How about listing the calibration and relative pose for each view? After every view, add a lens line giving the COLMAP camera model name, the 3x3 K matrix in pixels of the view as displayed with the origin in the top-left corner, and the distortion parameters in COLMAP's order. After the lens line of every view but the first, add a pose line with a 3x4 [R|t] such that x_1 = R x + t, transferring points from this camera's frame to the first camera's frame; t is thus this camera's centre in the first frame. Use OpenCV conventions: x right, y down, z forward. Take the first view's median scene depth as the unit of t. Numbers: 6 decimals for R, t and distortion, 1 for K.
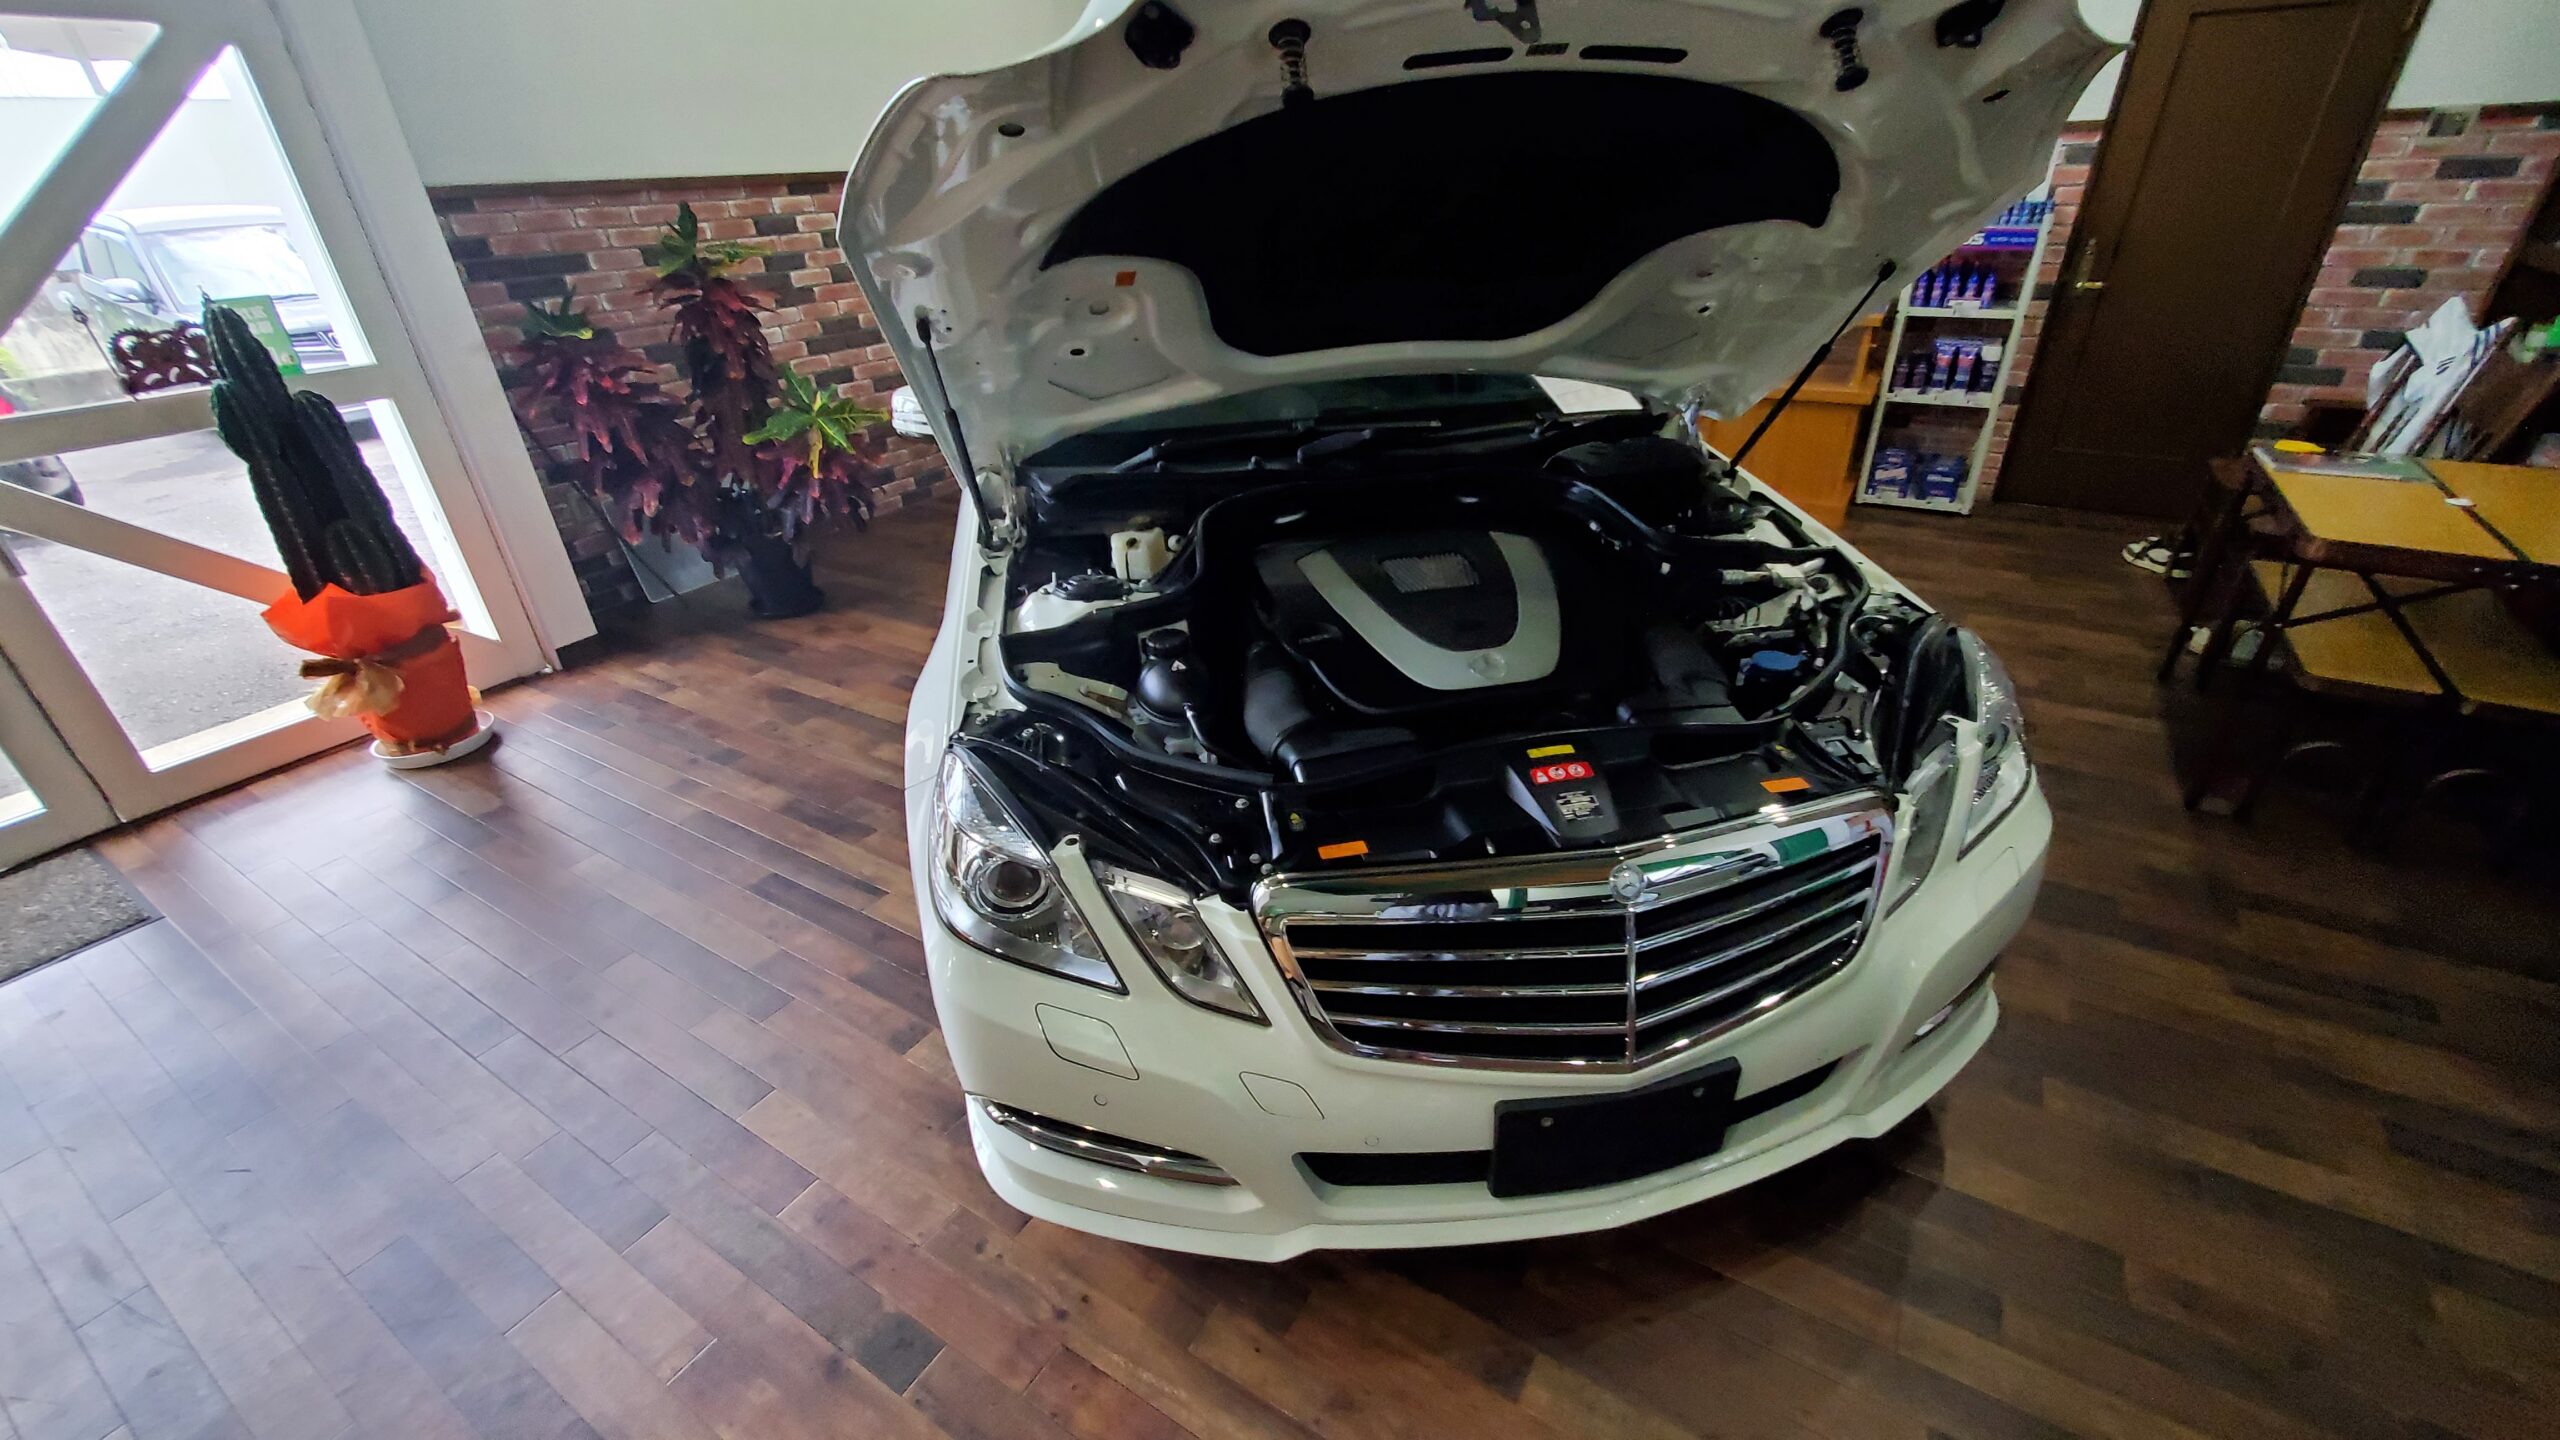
lens RADIAL K [[996.0, 0, 1280.0], [0, 996.0, 720.0], [0, 0, 1]] dist [-0.012157, -0.000112]
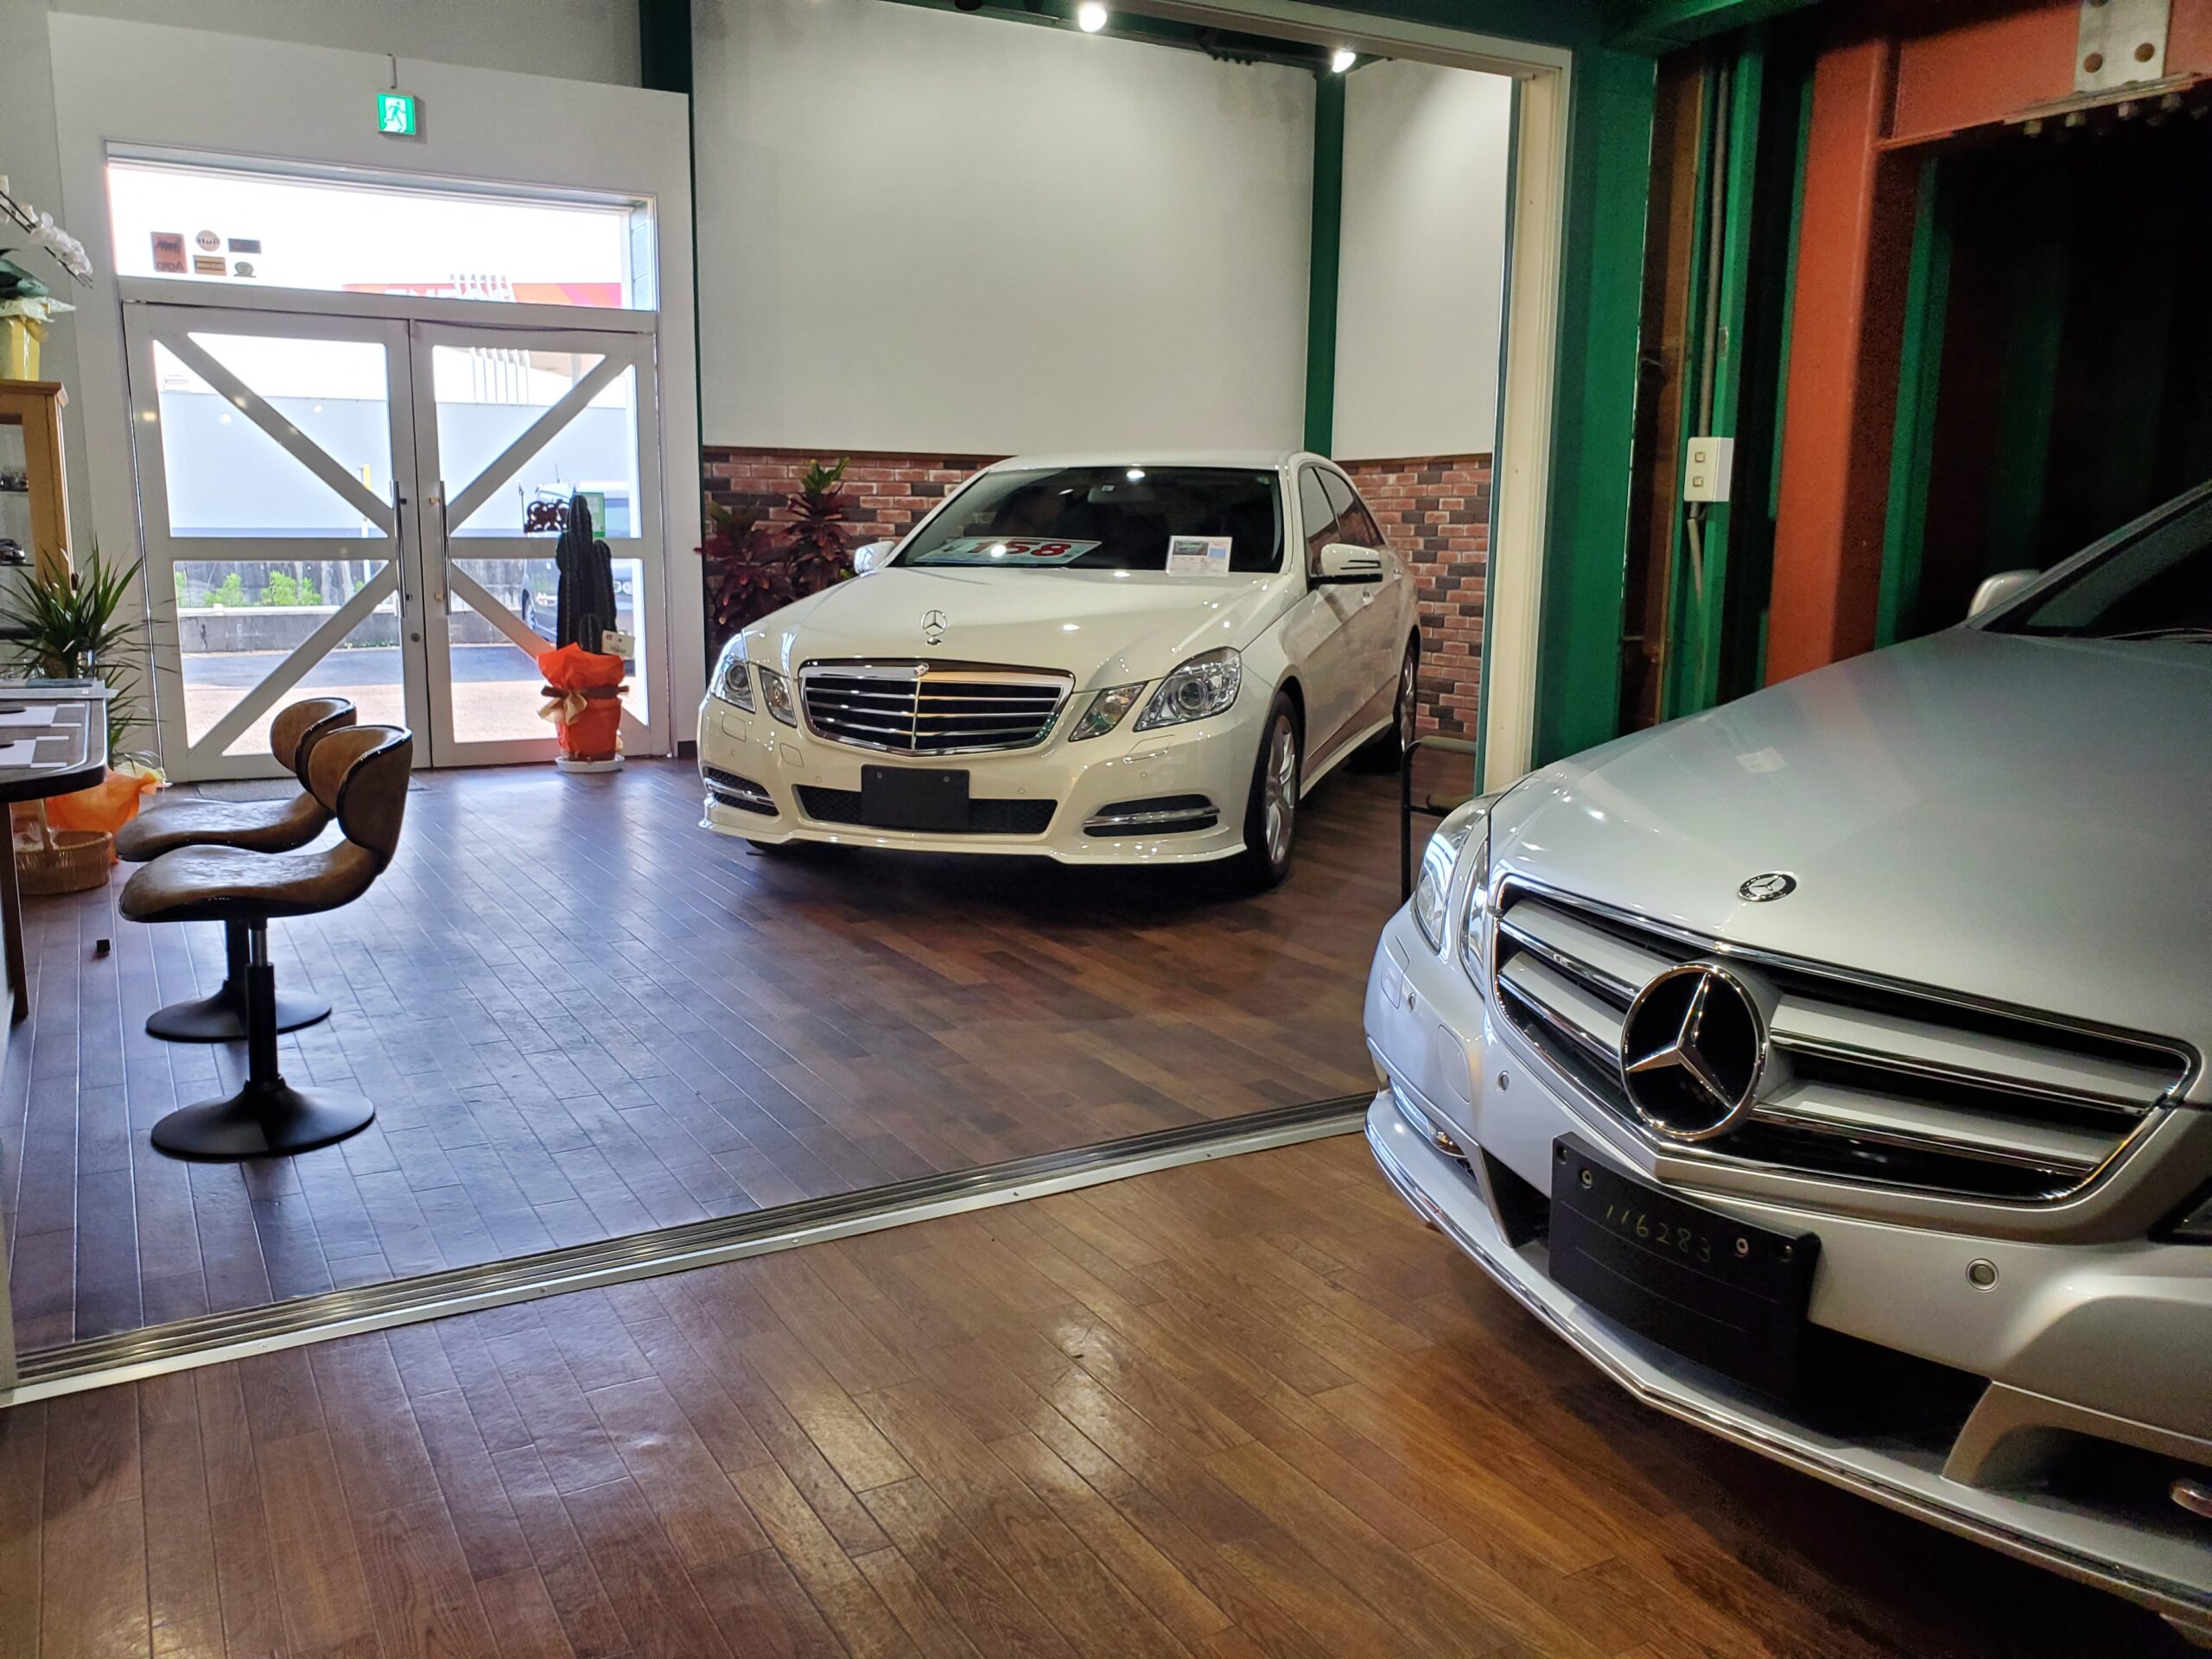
lens RADIAL K [[1769.9, 0, 1106.0], [0, 1769.9, 829.5], [0, 0, 1]] dist [0.036329, 0.004170]
pose [[0.875057, 0.124033, -0.467859, 1.262224], [-0.270061, 0.927277, -0.259278, 0.678225], [0.401676, 0.353233, 0.844916, -1.062706]]
